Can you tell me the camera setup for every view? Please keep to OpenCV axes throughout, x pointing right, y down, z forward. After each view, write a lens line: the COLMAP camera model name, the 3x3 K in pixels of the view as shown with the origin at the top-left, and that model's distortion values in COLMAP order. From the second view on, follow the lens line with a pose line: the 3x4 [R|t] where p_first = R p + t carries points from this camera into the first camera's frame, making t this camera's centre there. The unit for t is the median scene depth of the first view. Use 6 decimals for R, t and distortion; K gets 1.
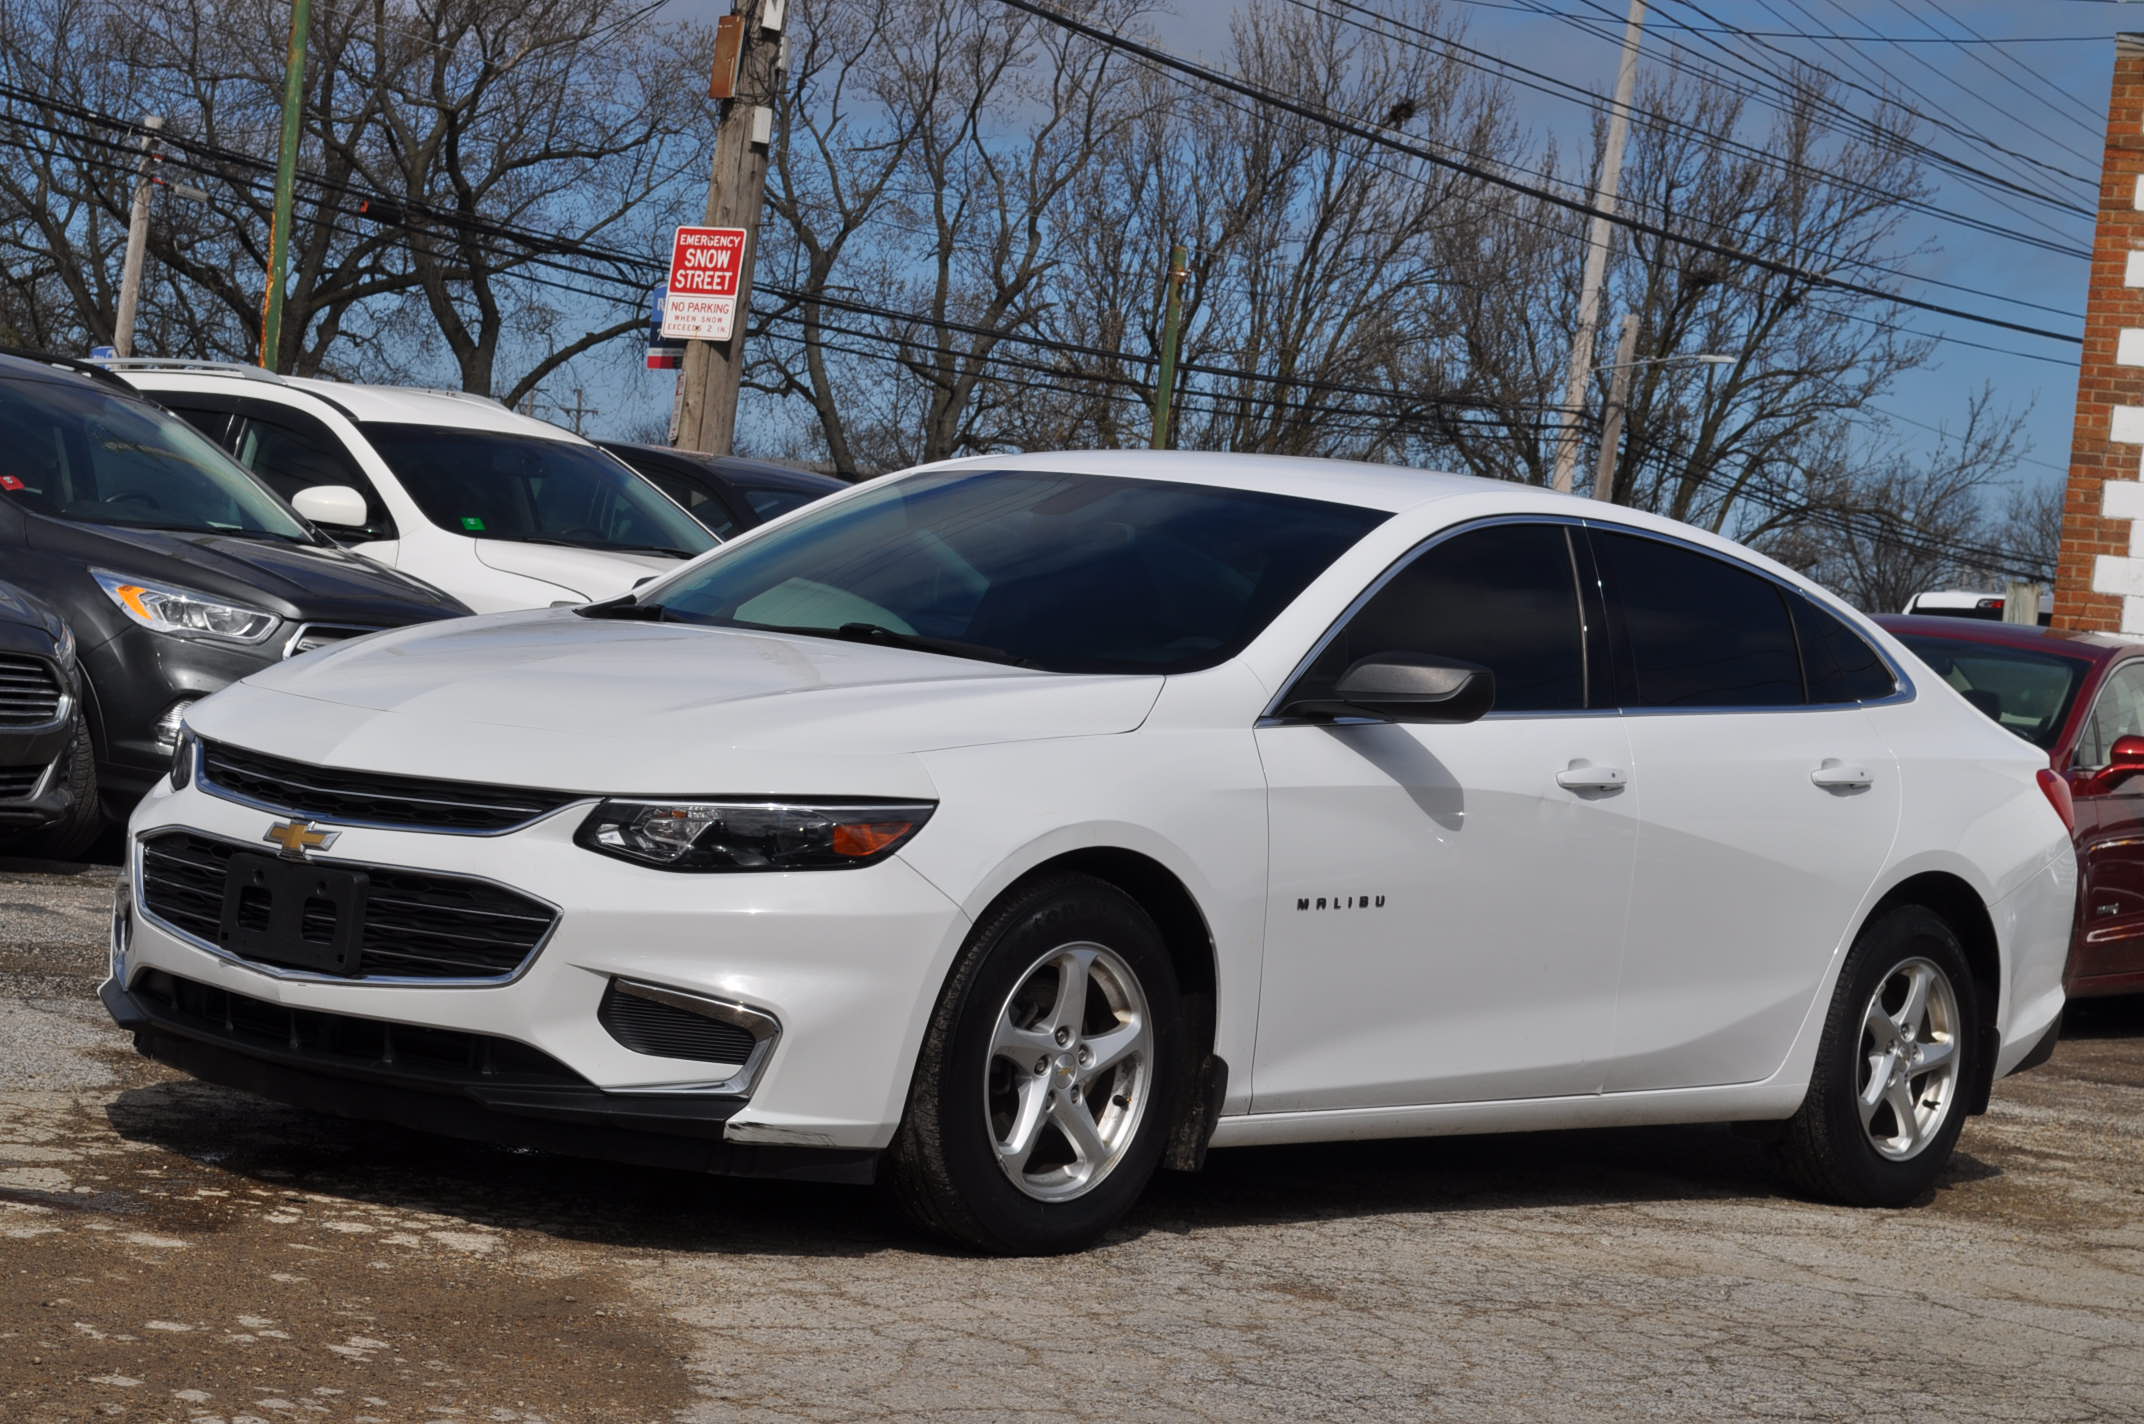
lens RADIAL K [[4729.3, 0, 1066.0], [0, 4729.3, 715.1], [0, 0, 1]] dist [0.097381, 0.000000]
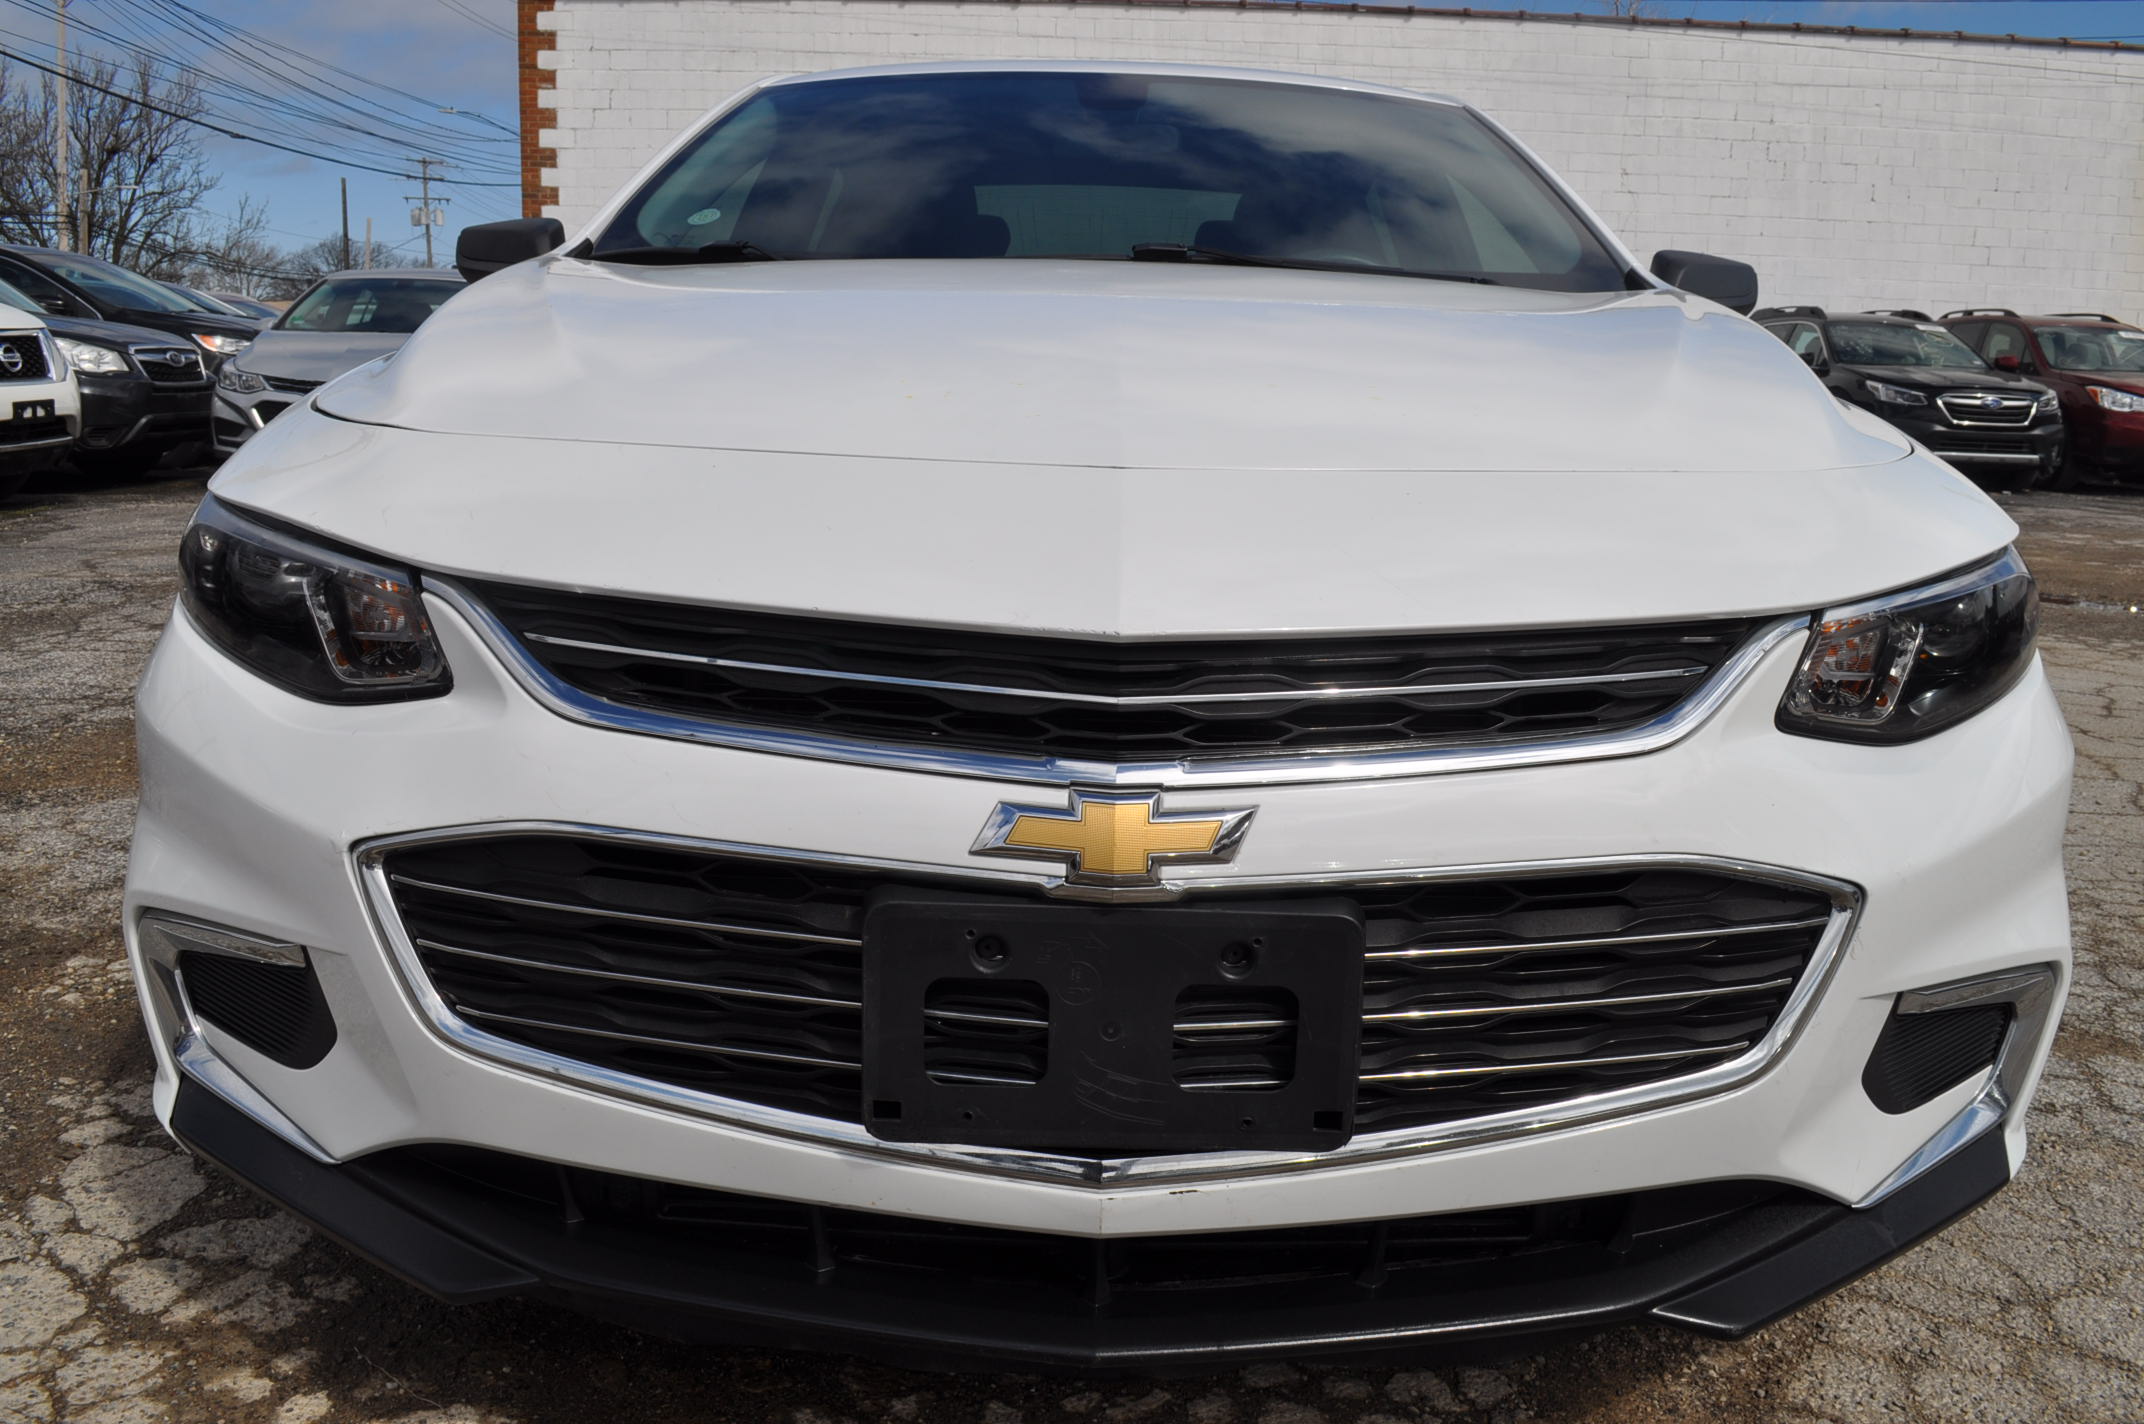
lens RADIAL K [[1670.0, 0, 1087.9], [0, 1670.0, 712.2], [0, 0, 1]] dist [-0.081967, 0.010915]
pose [[0.768478, -0.216620, 0.602094, -0.233902], [0.068839, 0.963481, 0.258776, -0.018274], [-0.636163, -0.157416, 0.755326, 0.873645]]
